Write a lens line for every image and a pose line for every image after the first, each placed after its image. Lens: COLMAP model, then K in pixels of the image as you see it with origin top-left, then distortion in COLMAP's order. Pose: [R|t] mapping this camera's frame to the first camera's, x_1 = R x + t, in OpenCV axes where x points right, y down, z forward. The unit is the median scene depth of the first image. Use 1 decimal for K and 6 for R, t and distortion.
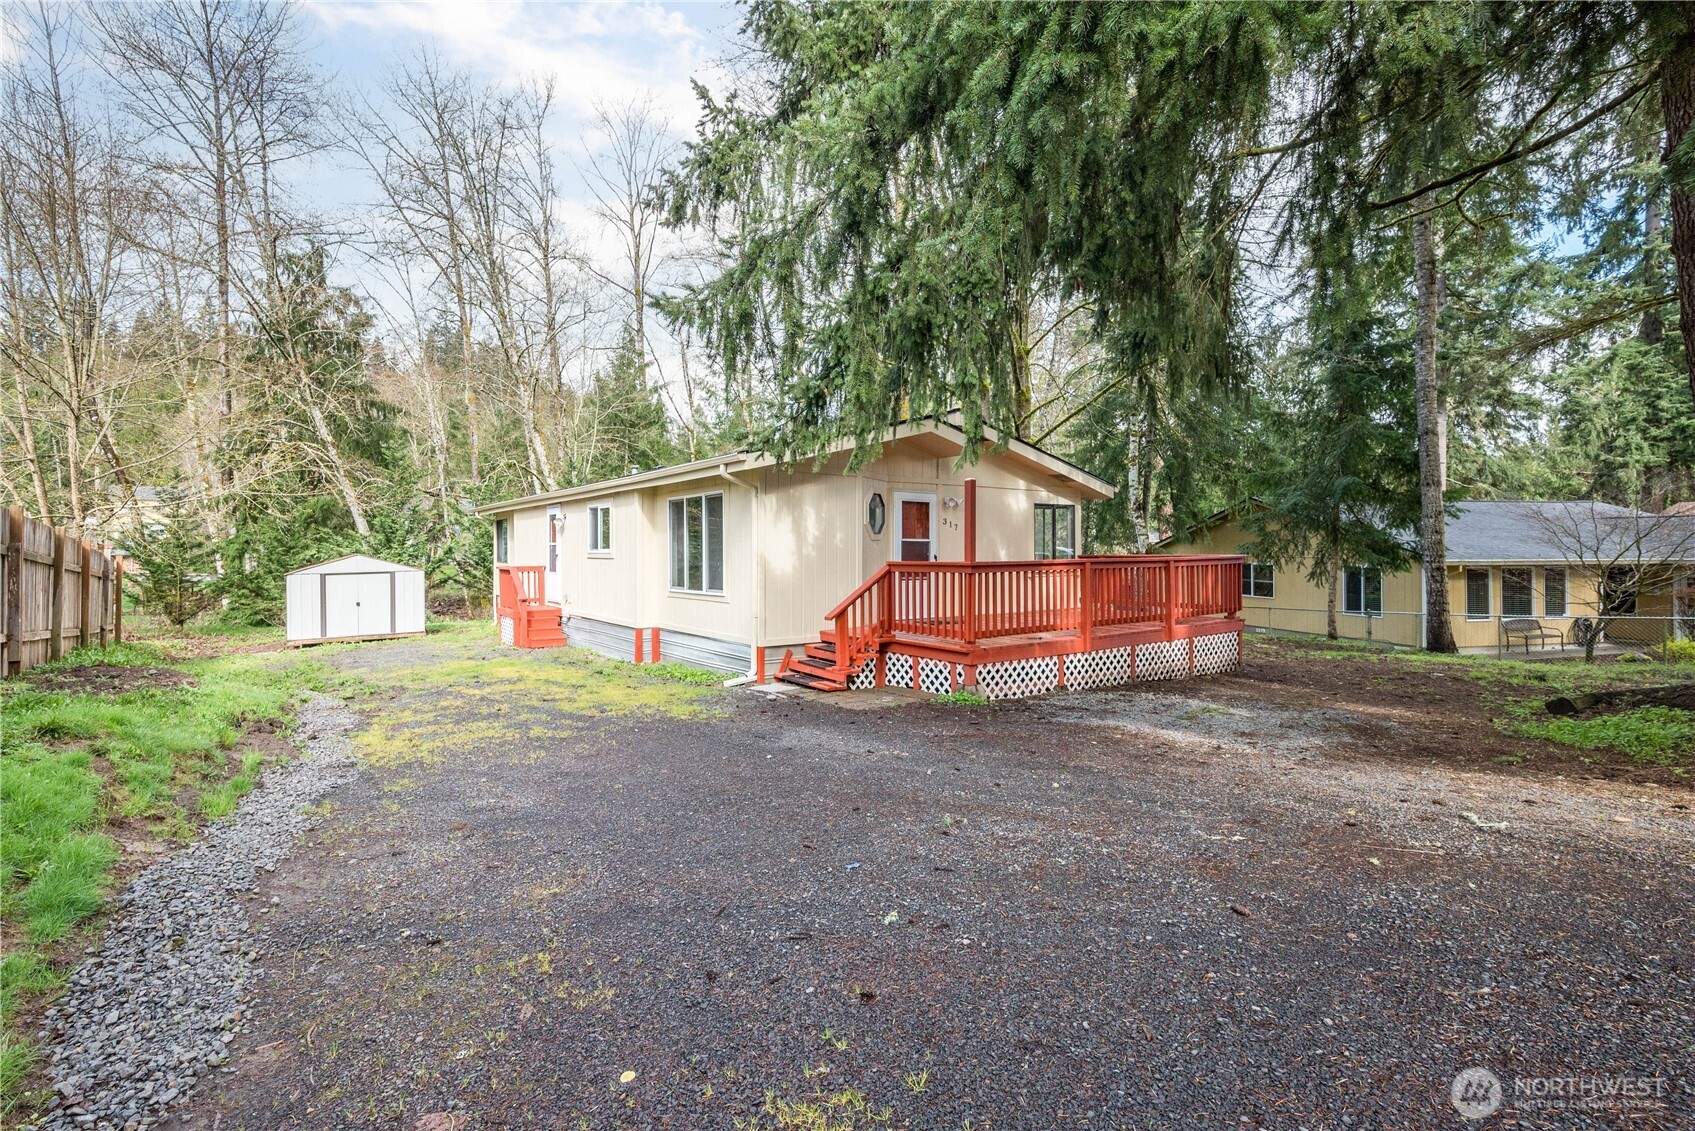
lens RADIAL K [[679.4, 0, 824.5], [0, 679.4, 595.6], [0, 0, 1]] dist [-0.001063, -0.000133]
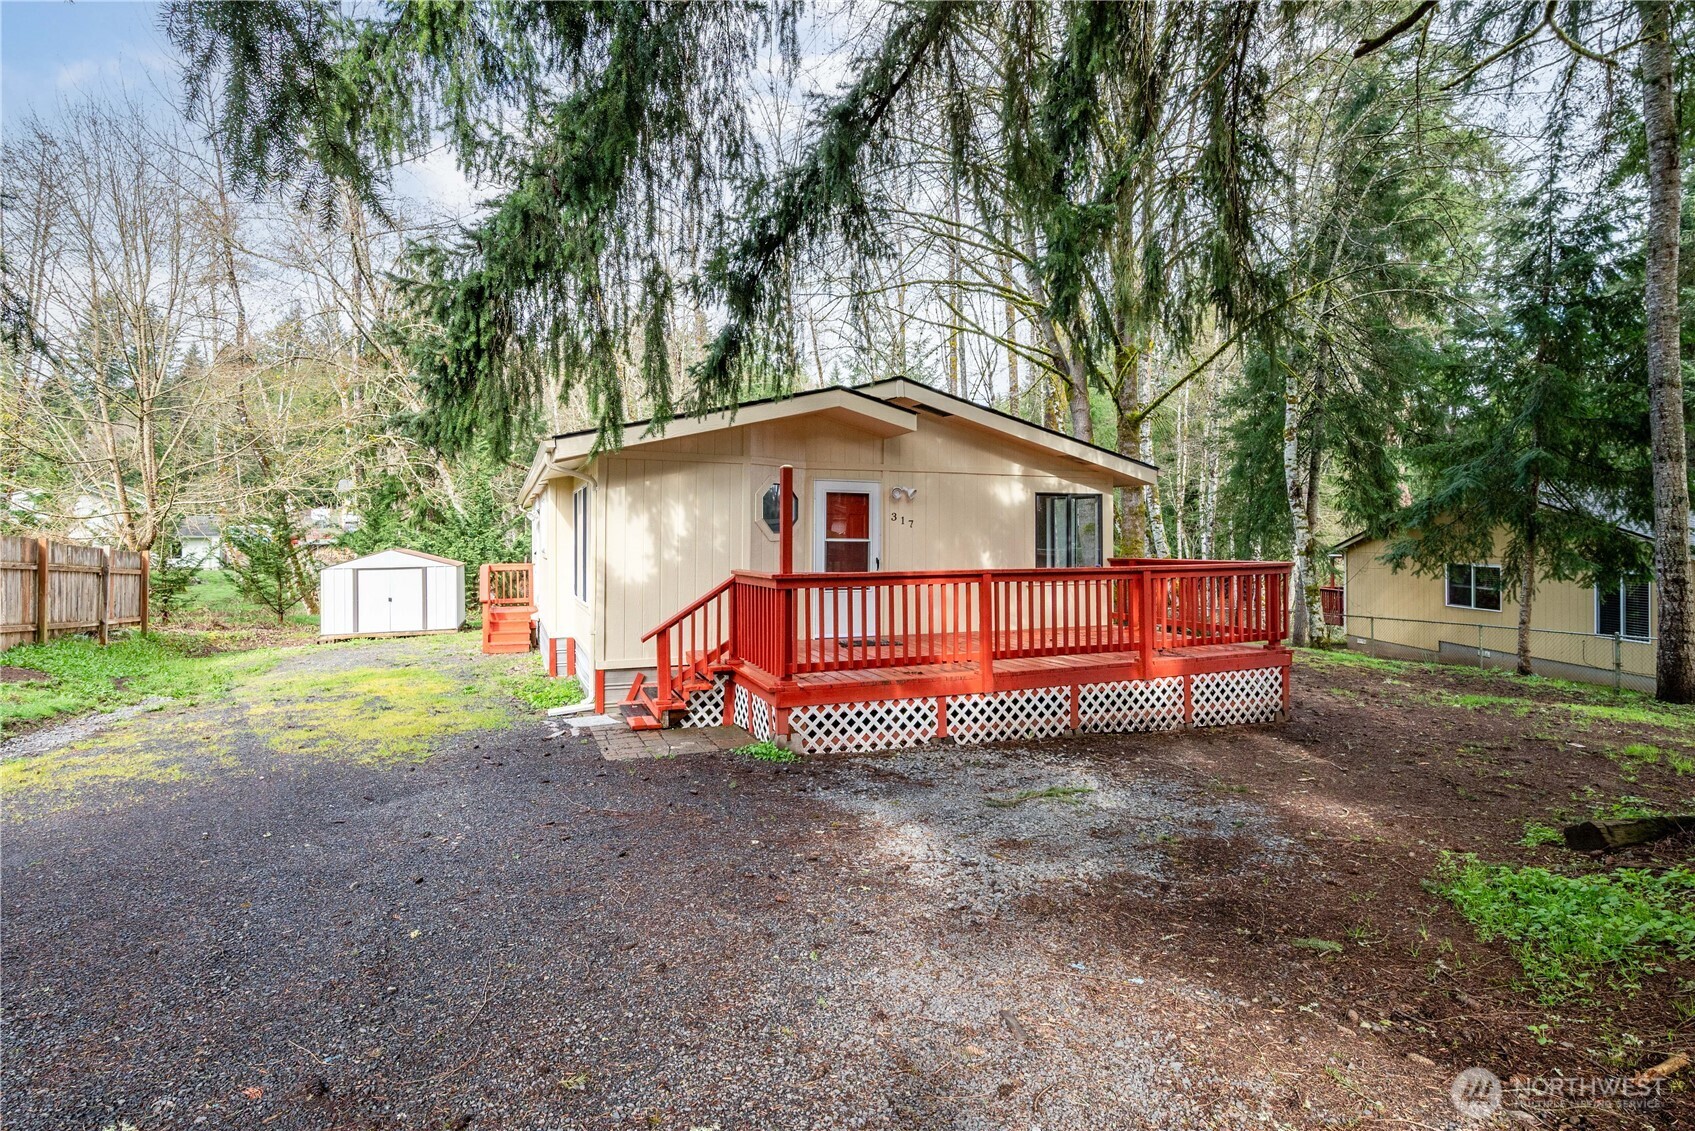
lens RADIAL K [[746.4, 0, 842.1], [0, 746.4, 582.5], [0, 0, 1]] dist [0.000776, 0.000301]
pose [[0.979757, 0.013924, -0.199706, 0.312362], [-0.016139, 0.999825, -0.009471, -0.023178], [0.199540, 0.012502, 0.979810, 0.124758]]
